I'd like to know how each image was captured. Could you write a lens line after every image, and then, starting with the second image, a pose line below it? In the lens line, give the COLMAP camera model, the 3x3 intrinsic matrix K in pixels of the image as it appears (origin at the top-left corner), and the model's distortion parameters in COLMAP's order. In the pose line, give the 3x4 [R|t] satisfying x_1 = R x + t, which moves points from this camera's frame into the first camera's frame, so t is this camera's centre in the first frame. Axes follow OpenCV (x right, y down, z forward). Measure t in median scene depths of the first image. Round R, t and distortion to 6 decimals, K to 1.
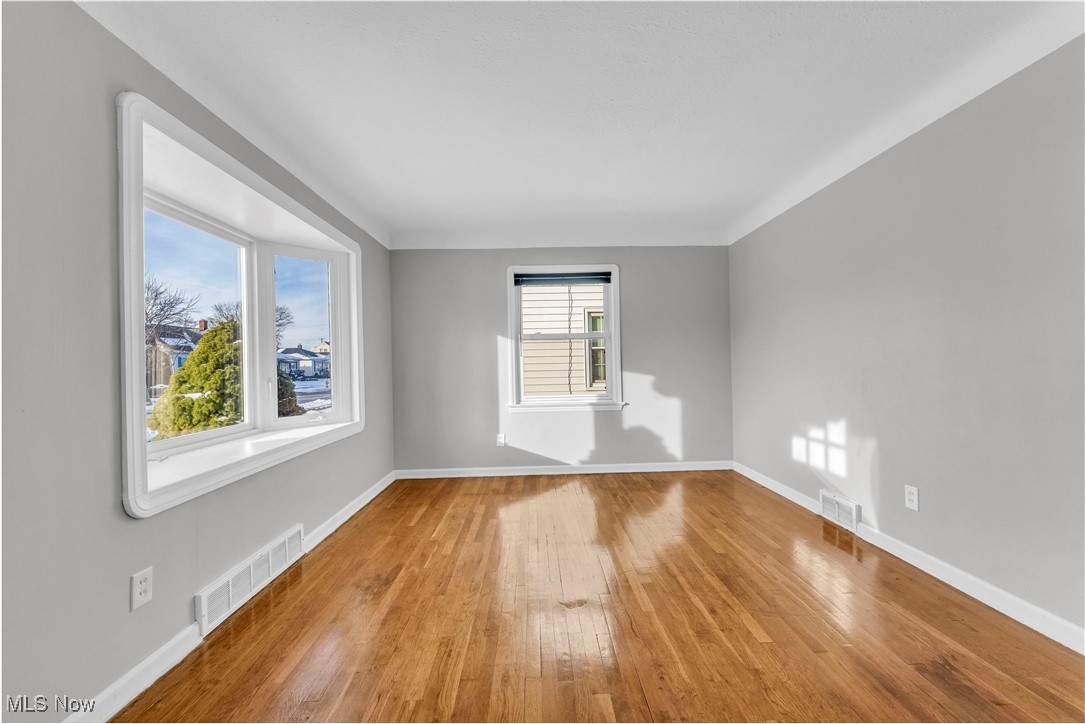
lens RADIAL K [[431.5, 0, 541.5], [0, 431.5, 363.3], [0, 0, 1]] dist [-0.000268, -0.000017]
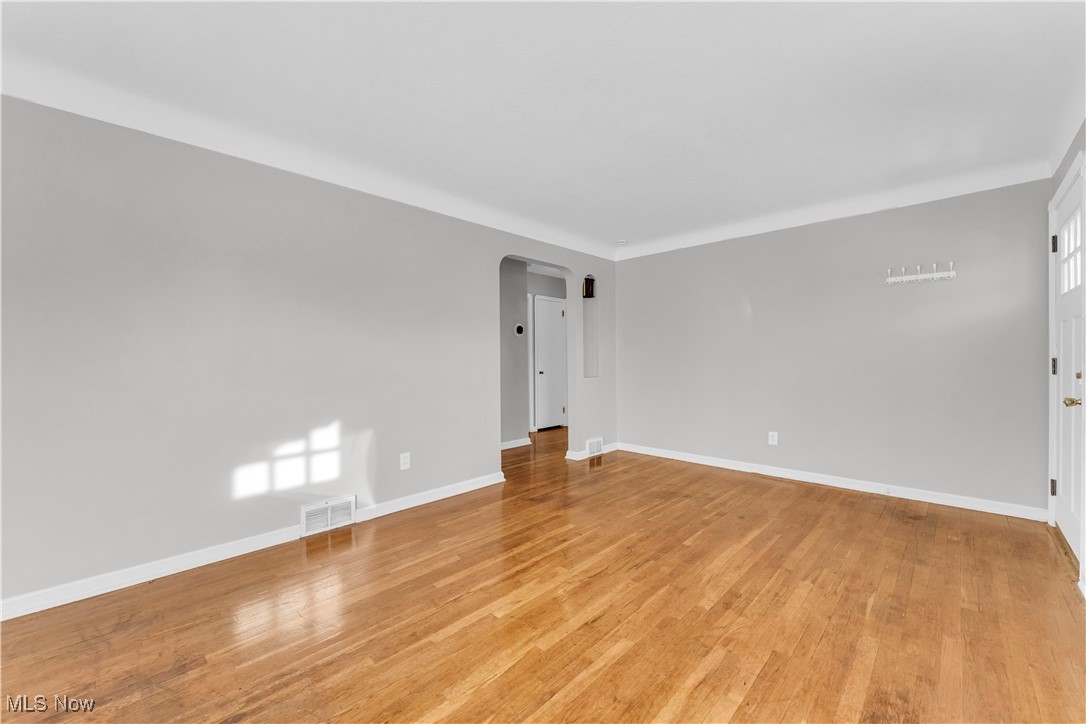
lens RADIAL K [[434.1, 0, 538.7], [0, 434.1, 359.5], [0, 0, 1]] dist [-0.000639, -0.000171]
pose [[-0.704609, 0.023986, 0.709190, -0.395934], [0.023006, 0.999675, -0.010954, 0.006593], [-0.709223, 0.008598, -0.704932, 1.479985]]
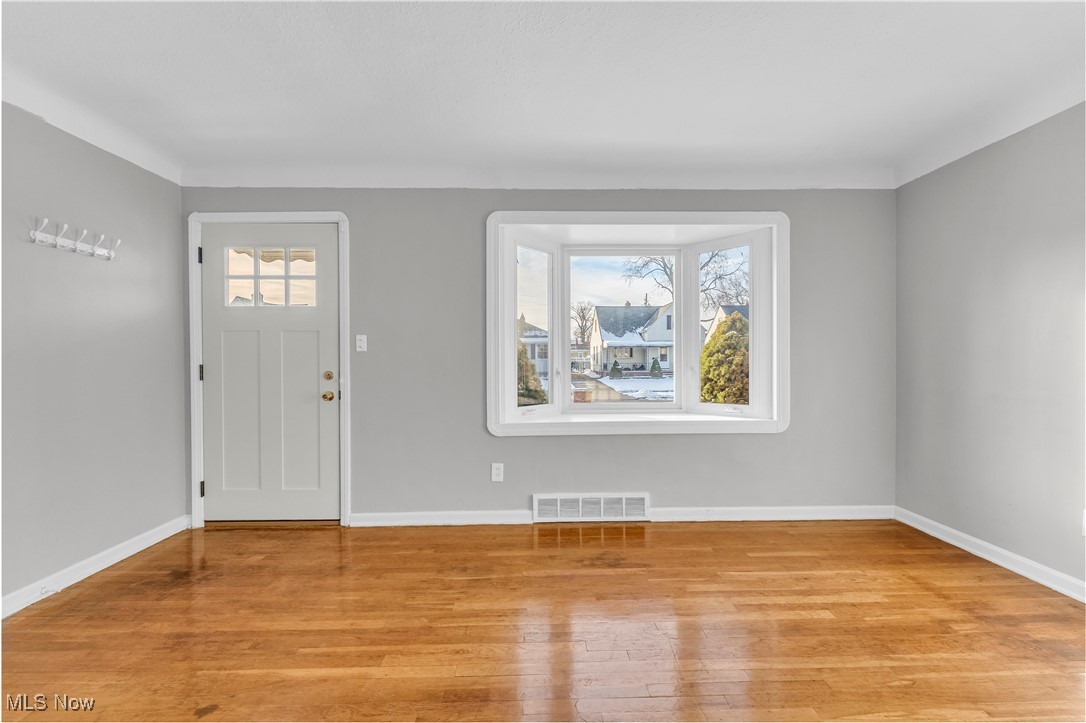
lens RADIAL K [[431.3, 0, 543.8], [0, 431.3, 363.4], [0, 0, 1]] dist [-0.000681, -0.000352]
pose [[0.007777, 0.034045, -0.999390, 0.567381], [0.004477, 0.999409, 0.034080, -0.015415], [0.999960, -0.004739, 0.007620, 0.701039]]
